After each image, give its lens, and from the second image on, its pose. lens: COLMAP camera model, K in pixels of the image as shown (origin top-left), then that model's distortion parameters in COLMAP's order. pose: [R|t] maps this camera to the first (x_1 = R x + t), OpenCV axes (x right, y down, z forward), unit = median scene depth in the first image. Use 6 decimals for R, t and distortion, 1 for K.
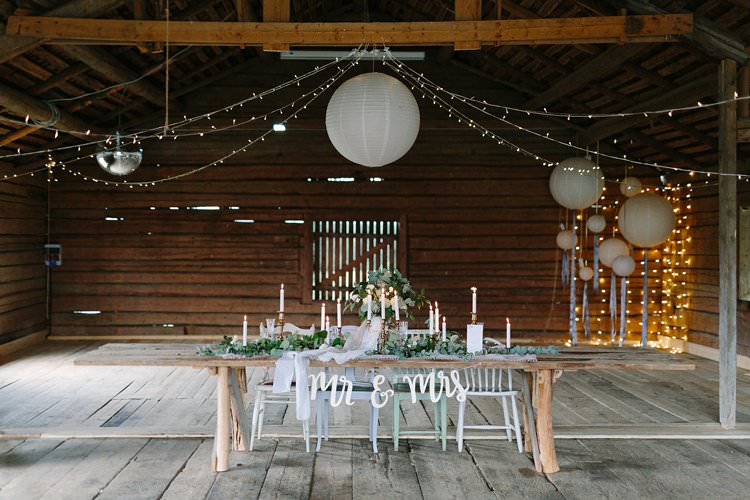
lens RADIAL K [[1077.0, 0, 370.9], [0, 1077.0, 225.1], [0, 0, 1]] dist [0.077857, -0.118015]
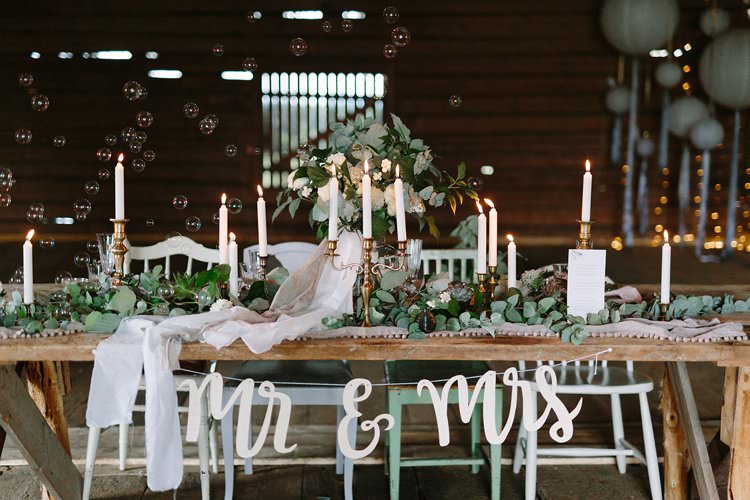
lens RADIAL K [[1077.0, 0, 370.9], [0, 1077.0, 225.1], [0, 0, 1]] dist [0.077857, -0.118015]
pose [[0.999789, -0.003476, 0.020234, 0.002249], [0.001262, 0.994103, 0.108430, 0.018767], [-0.020492, -0.108381, 0.993898, 0.292503]]
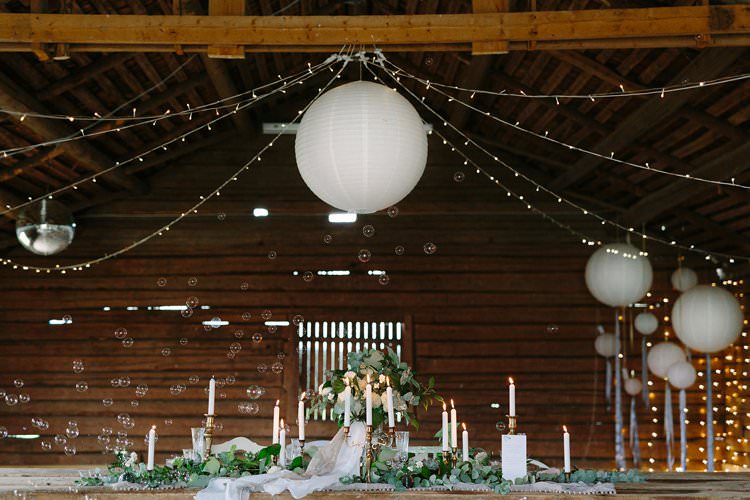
lens RADIAL K [[1077.0, 0, 370.9], [0, 1077.0, 225.1], [0, 0, 1]] dist [0.077857, -0.118015]
pose [[0.999953, -0.004091, -0.008842, 0.009109], [0.002986, 0.992579, -0.121564, 0.023354], [0.009274, 0.121531, 0.992544, 0.175072]]
